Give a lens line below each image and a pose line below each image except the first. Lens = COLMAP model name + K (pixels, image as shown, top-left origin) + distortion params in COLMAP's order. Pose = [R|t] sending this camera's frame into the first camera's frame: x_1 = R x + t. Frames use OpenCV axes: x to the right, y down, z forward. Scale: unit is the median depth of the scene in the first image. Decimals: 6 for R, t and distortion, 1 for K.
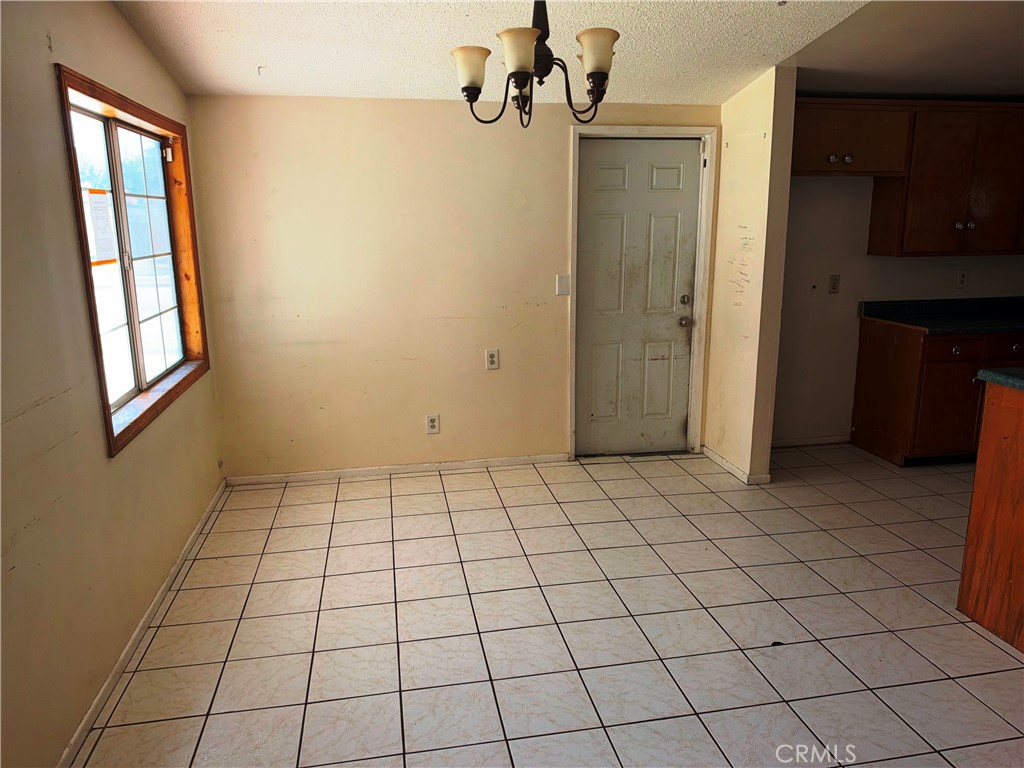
lens RADIAL K [[738.7, 0, 512.0], [0, 738.7, 384.0], [0, 0, 1]] dist [-0.002788, -0.003957]
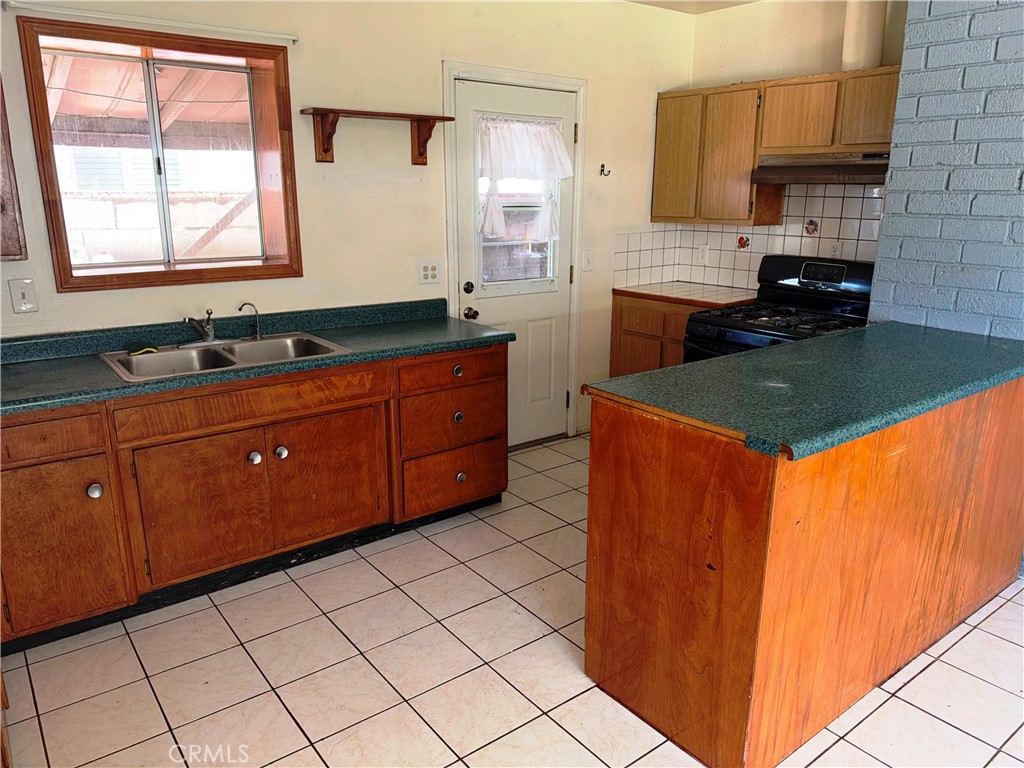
lens RADIAL K [[741.2, 0, 513.3], [0, 741.2, 389.5], [0, 0, 1]] dist [0.053366, -0.126555]
pose [[-0.463544, -0.223035, 0.857544, 0.137730], [0.190454, 0.920102, 0.342255, -0.197152], [-0.865364, 0.321973, -0.384030, 0.880169]]
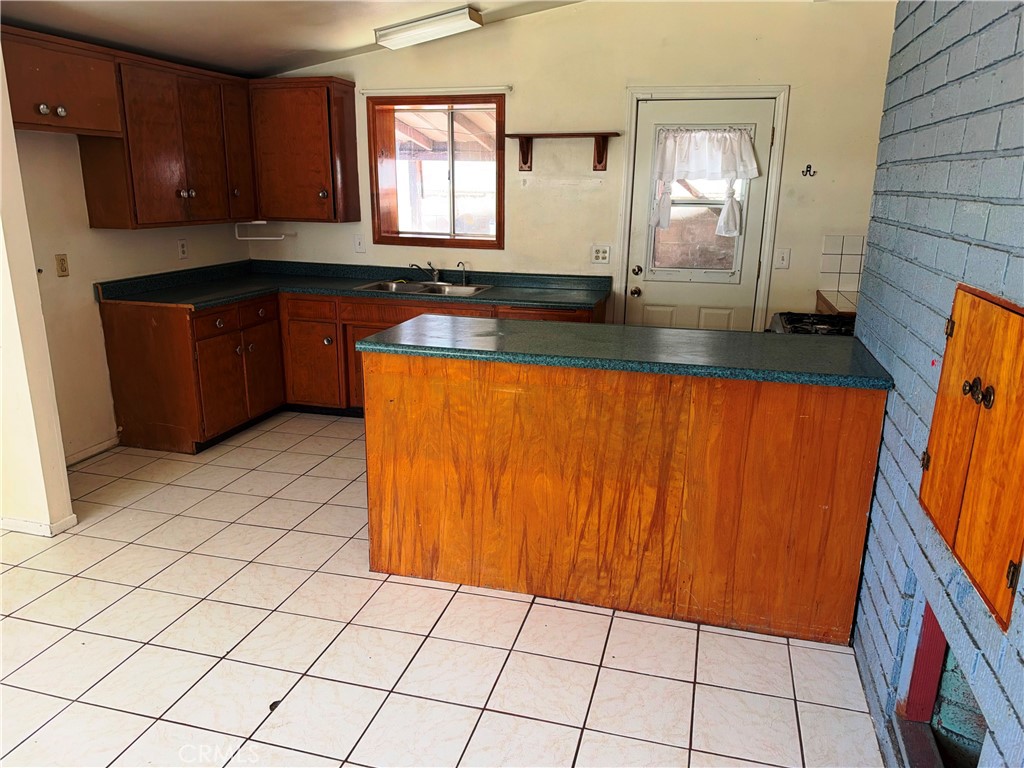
lens RADIAL K [[729.2, 0, 507.5], [0, 729.2, 382.2], [0, 0, 1]] dist [0.153726, -0.327622]
pose [[0.431951, -0.217747, 0.875217, -0.110364], [0.179859, 0.971723, 0.152990, -0.051384], [-0.883781, 0.091331, 0.458901, 0.218883]]
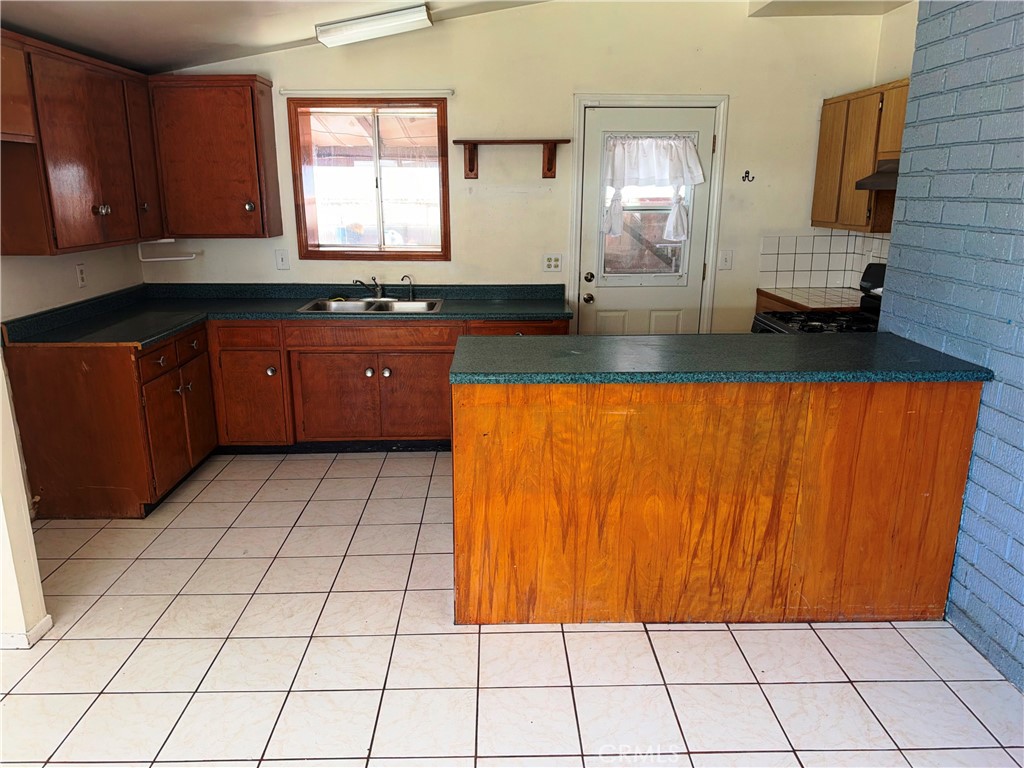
lens RADIAL K [[733.7, 0, 496.0], [0, 733.7, 385.3], [0, 0, 1]] dist [0.105381, -0.194833]
pose [[0.166029, -0.241957, 0.955977, -0.144066], [0.213251, 0.955302, 0.204750, -0.111572], [-0.962787, 0.169869, 0.210205, 0.467634]]
